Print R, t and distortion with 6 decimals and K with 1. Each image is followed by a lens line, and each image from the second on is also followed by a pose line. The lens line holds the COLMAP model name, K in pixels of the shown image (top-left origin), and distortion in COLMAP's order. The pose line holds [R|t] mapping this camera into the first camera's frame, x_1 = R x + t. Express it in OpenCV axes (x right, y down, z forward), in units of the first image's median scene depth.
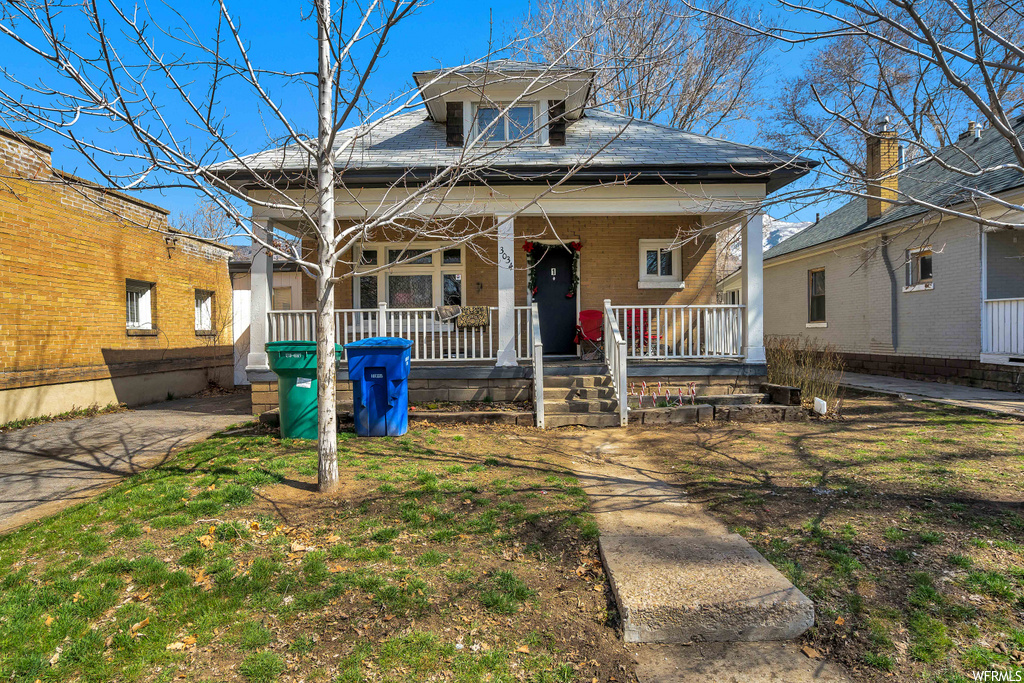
lens RADIAL K [[529.0, 0, 512.0], [0, 529.0, 341.5], [0, 0, 1]] dist [-0.020469, 0.000230]
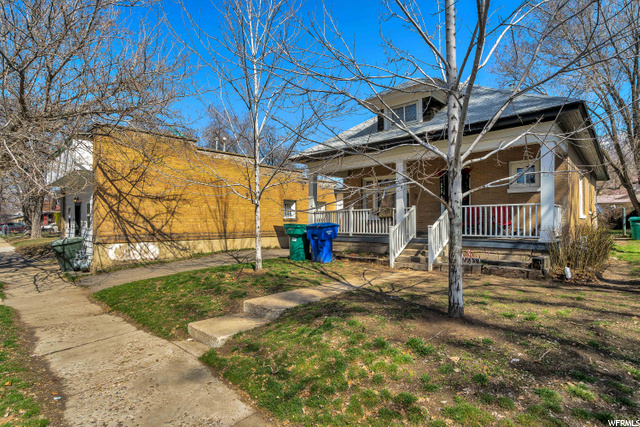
lens RADIAL K [[299.3, 0, 320.0], [0, 299.3, 213.5], [0, 0, 1]] dist [-0.031293, 0.000151]
pose [[0.757816, -0.009282, -0.652402, 0.474203], [-0.016979, 0.999280, -0.033940, 0.000106], [0.652247, 0.036797, 0.757113, -0.039070]]
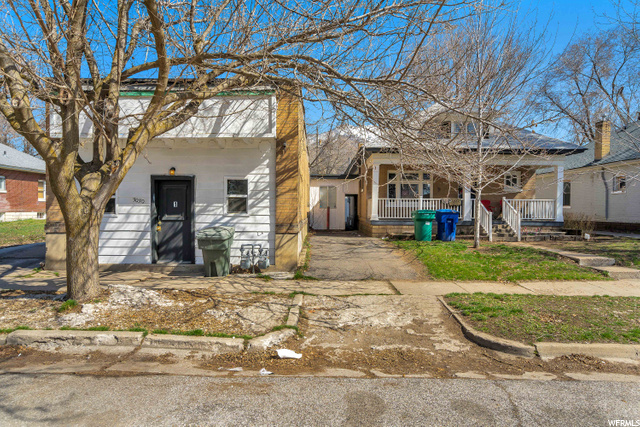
lens RADIAL K [[356.3, 0, 320.0], [0, 356.3, 213.5], [0, 0, 1]] dist [-0.001508, -0.000122]
pose [[0.999739, 0.020016, -0.010997, -0.736536], [-0.020022, 0.999799, -0.000357, 0.025086], [0.010987, 0.000577, 0.999939, -0.826365]]
